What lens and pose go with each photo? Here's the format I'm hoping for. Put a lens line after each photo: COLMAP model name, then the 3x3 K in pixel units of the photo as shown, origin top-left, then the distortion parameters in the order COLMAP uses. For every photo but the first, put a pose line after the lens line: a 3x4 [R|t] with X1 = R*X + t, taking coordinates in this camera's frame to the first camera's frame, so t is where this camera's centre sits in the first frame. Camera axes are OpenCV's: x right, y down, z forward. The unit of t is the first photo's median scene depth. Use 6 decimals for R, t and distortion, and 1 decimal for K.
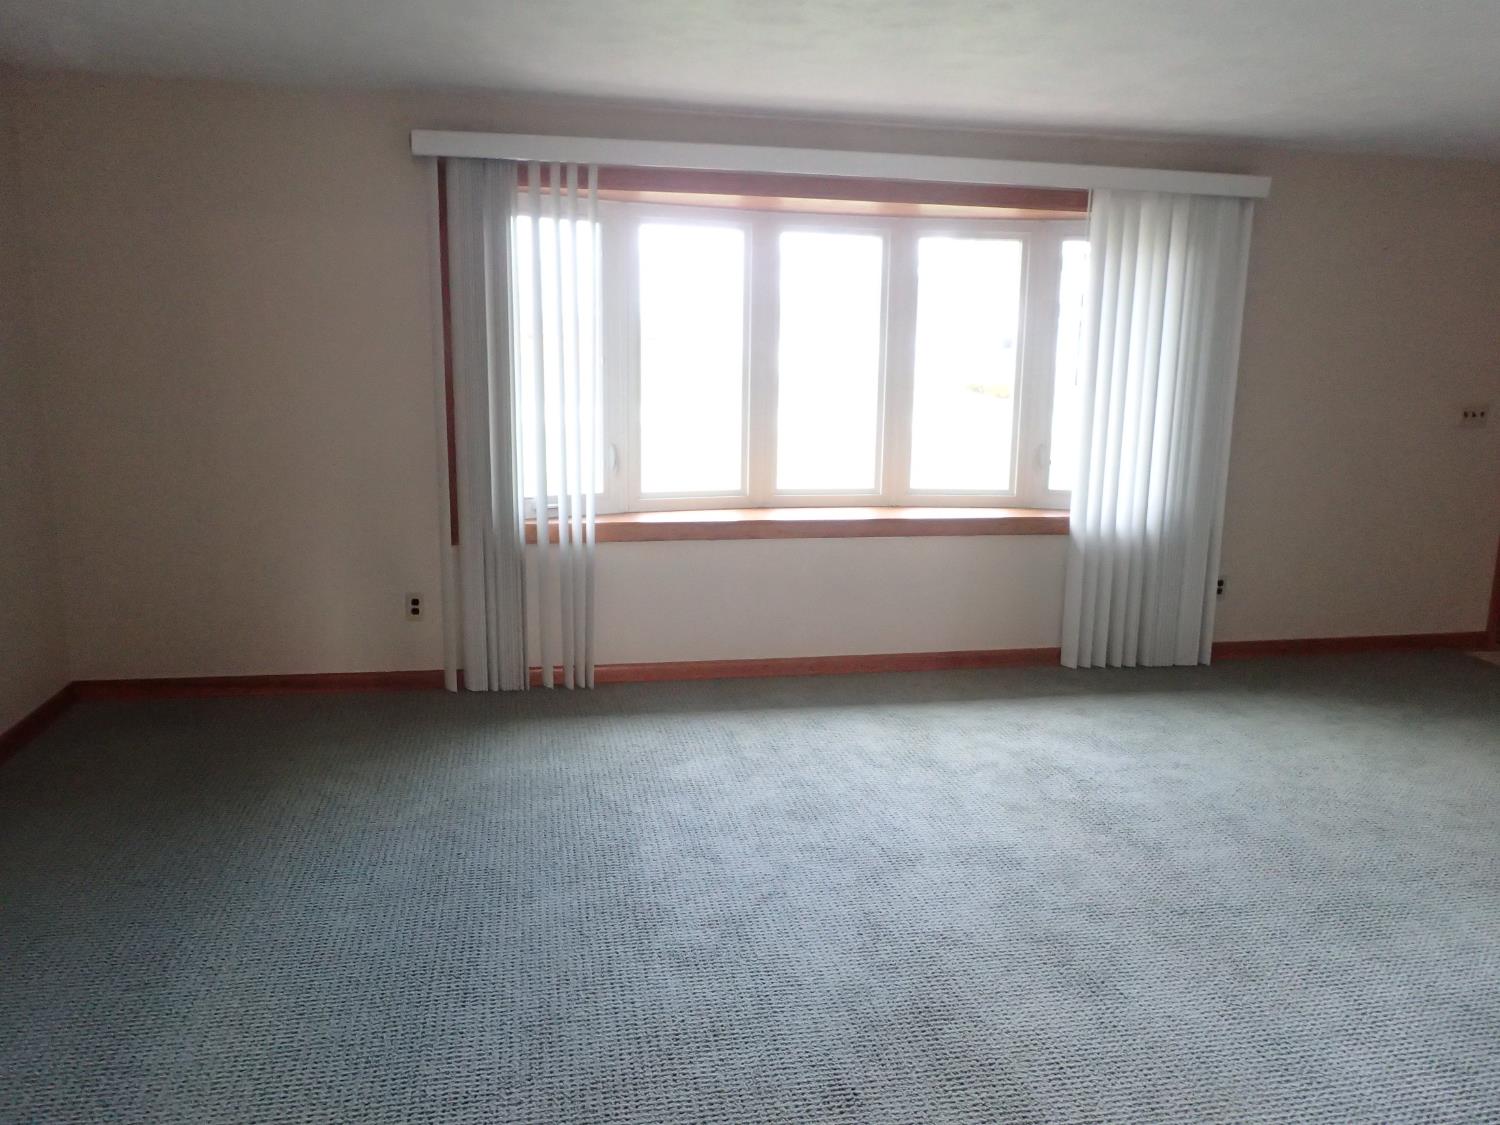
lens RADIAL K [[1096.6, 0, 750.0], [0, 1096.6, 562.5], [0, 0, 1]] dist [-0.016704, -0.003398]
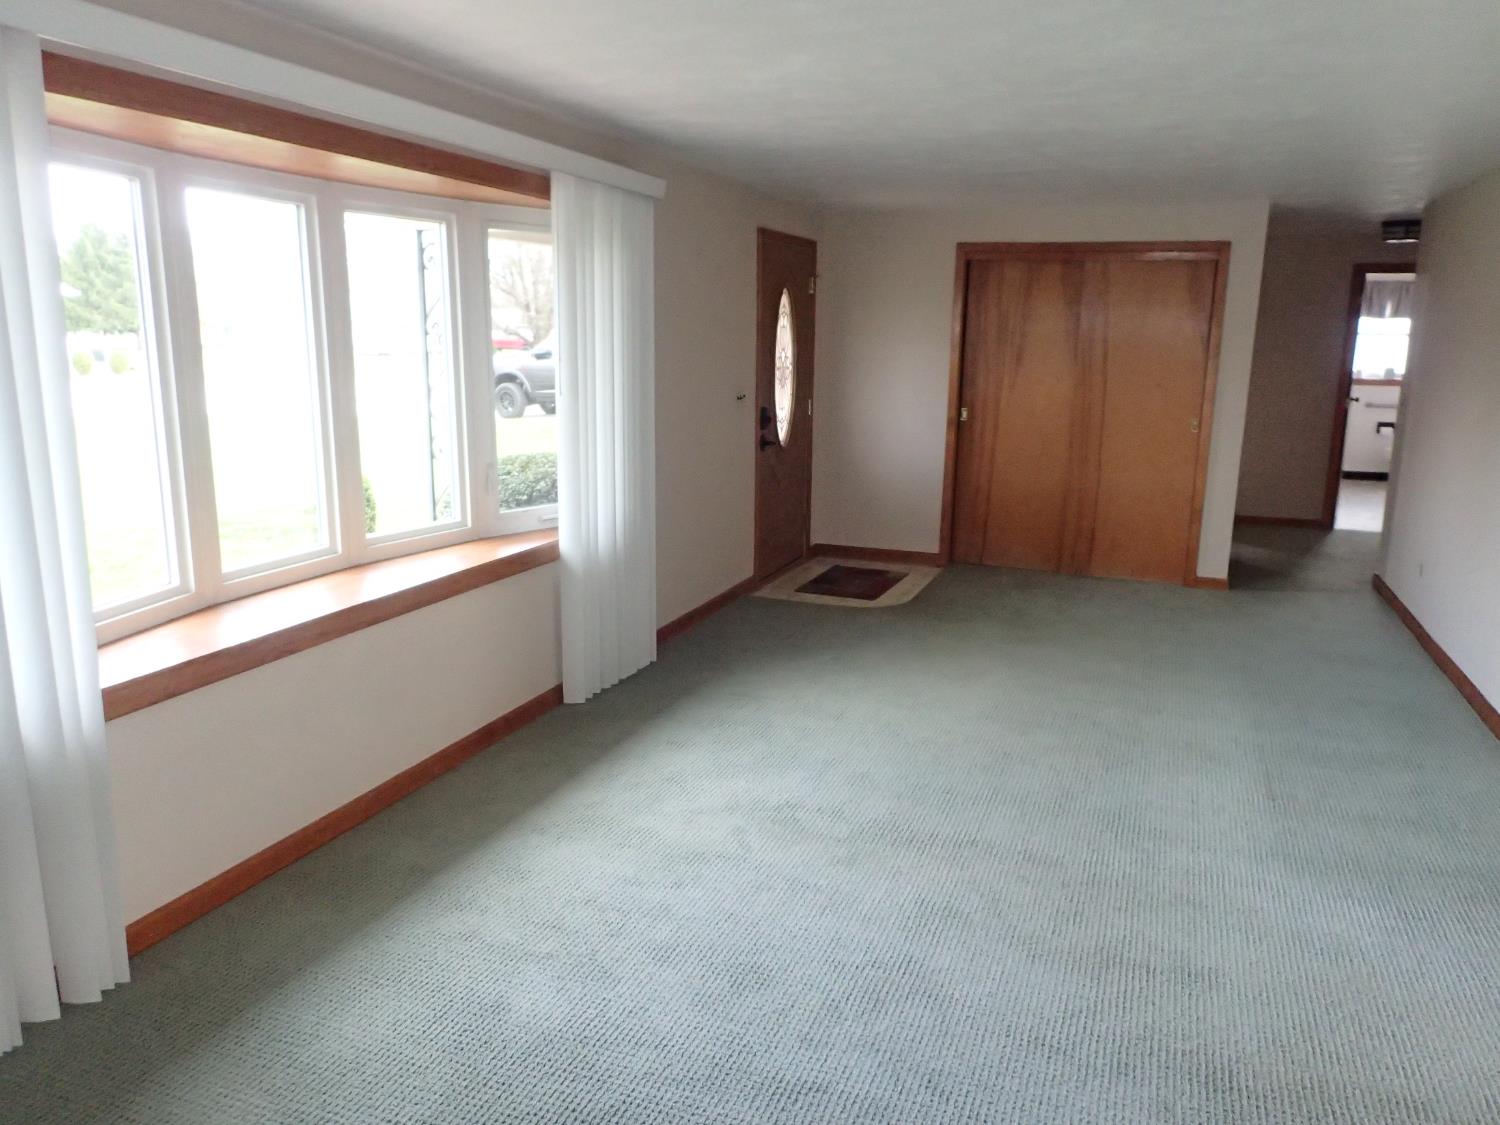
lens RADIAL K [[1106.1, 0, 756.7], [0, 1106.1, 557.0], [0, 0, 1]] dist [-0.000010, -0.005815]
pose [[0.520851, -0.181418, 0.834147, -0.452202], [0.153308, 0.981148, 0.117663, -0.130619], [-0.839768, 0.066596, 0.538845, 0.443785]]
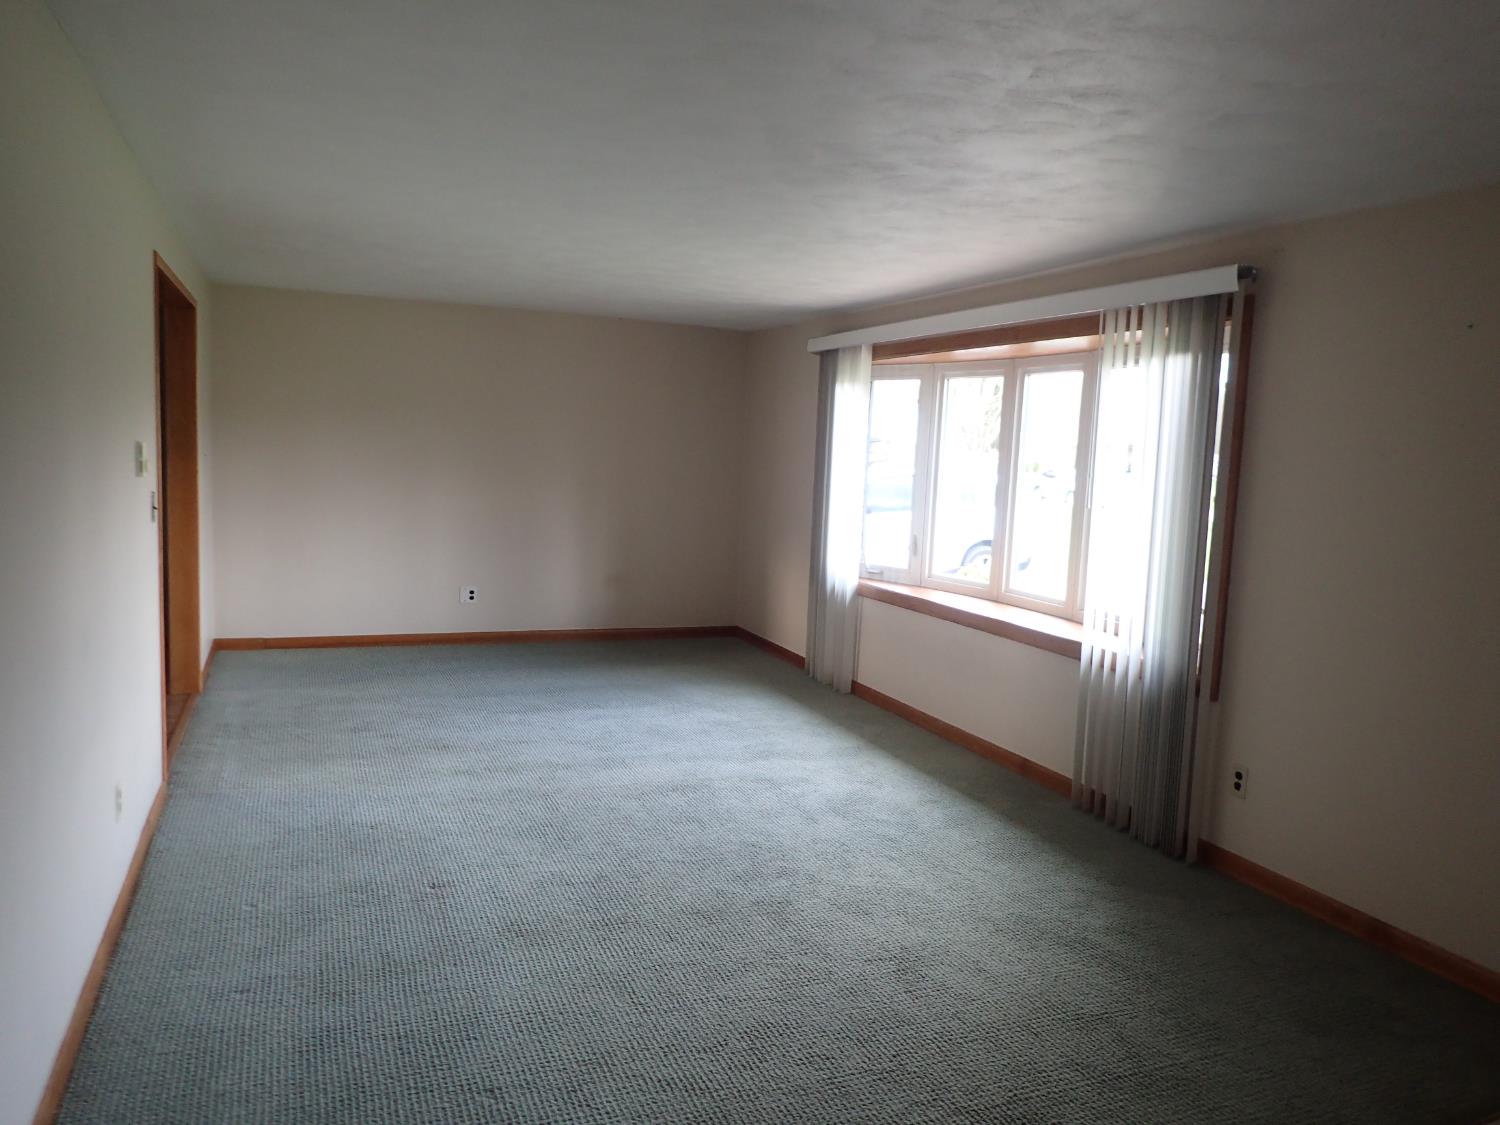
lens RADIAL K [[1106.1, 0, 756.7], [0, 1106.1, 557.0], [0, 0, 1]] dist [-0.000010, -0.005815]
pose [[0.202384, 0.090612, -0.975105, 1.375252], [-0.223614, 0.973681, 0.044068, -0.111827], [0.953435, 0.209128, 0.217319, 0.588070]]
